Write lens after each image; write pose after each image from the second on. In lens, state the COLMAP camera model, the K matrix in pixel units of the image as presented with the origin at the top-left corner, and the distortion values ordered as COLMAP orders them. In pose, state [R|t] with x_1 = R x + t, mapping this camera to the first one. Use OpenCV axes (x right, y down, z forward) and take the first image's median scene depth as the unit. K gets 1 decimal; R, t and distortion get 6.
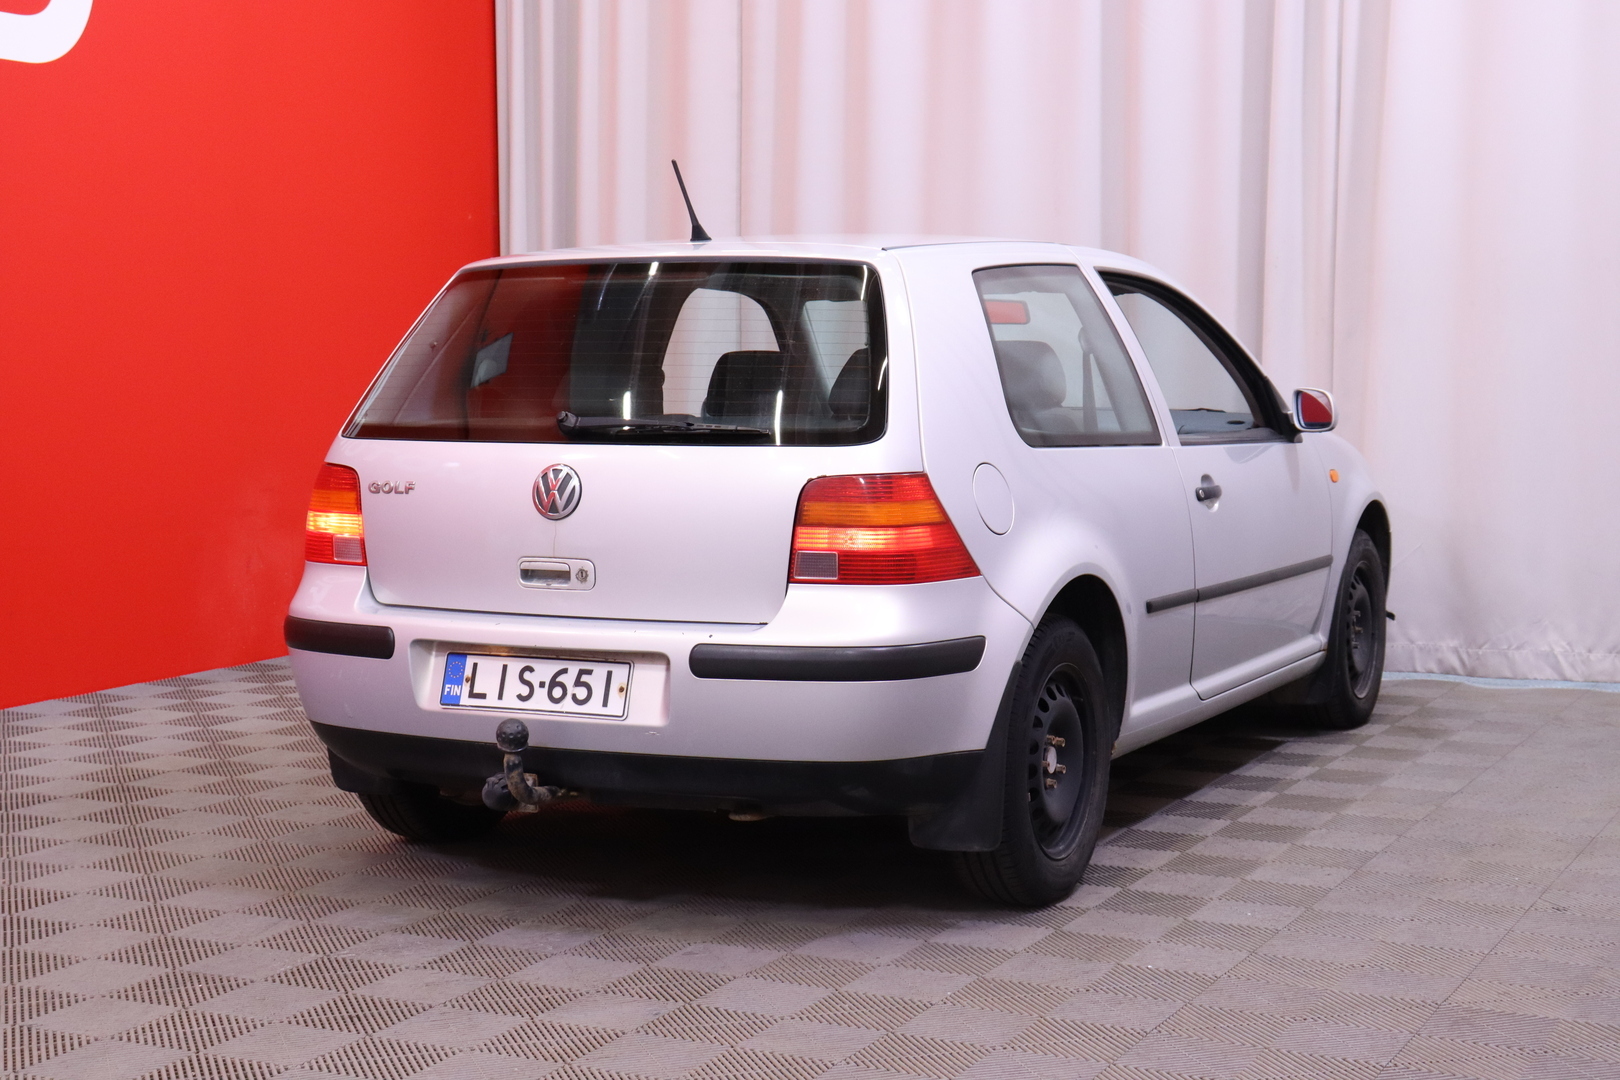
lens RADIAL K [[2438.5, 0, 810.0], [0, 2438.5, 540.0], [0, 0, 1]] dist [0.098061, 0.000751]
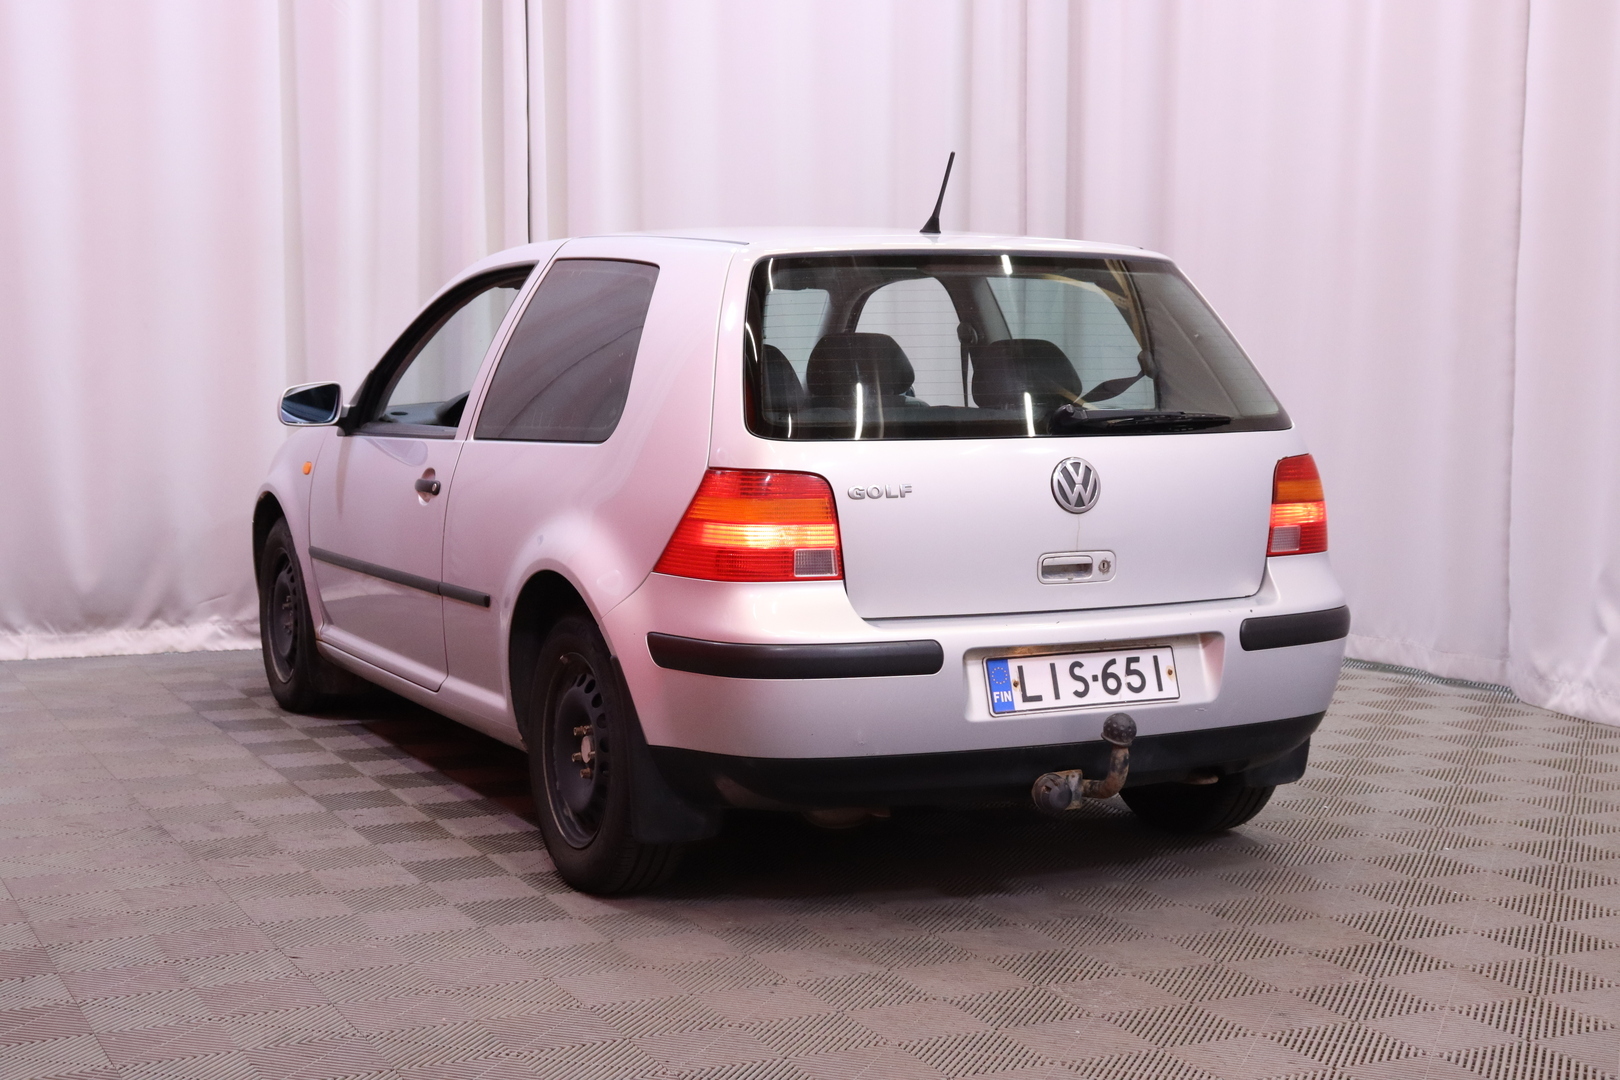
lens RADIAL K [[2358.3, 0, 811.5], [0, 2358.3, 562.2], [0, 0, 1]] dist [0.112971, 0.087076]
pose [[0.613348, -0.072575, 0.786472, -0.935080], [0.061182, 0.997143, 0.044301, -0.037882], [-0.787440, 0.020947, 0.616035, 0.493880]]
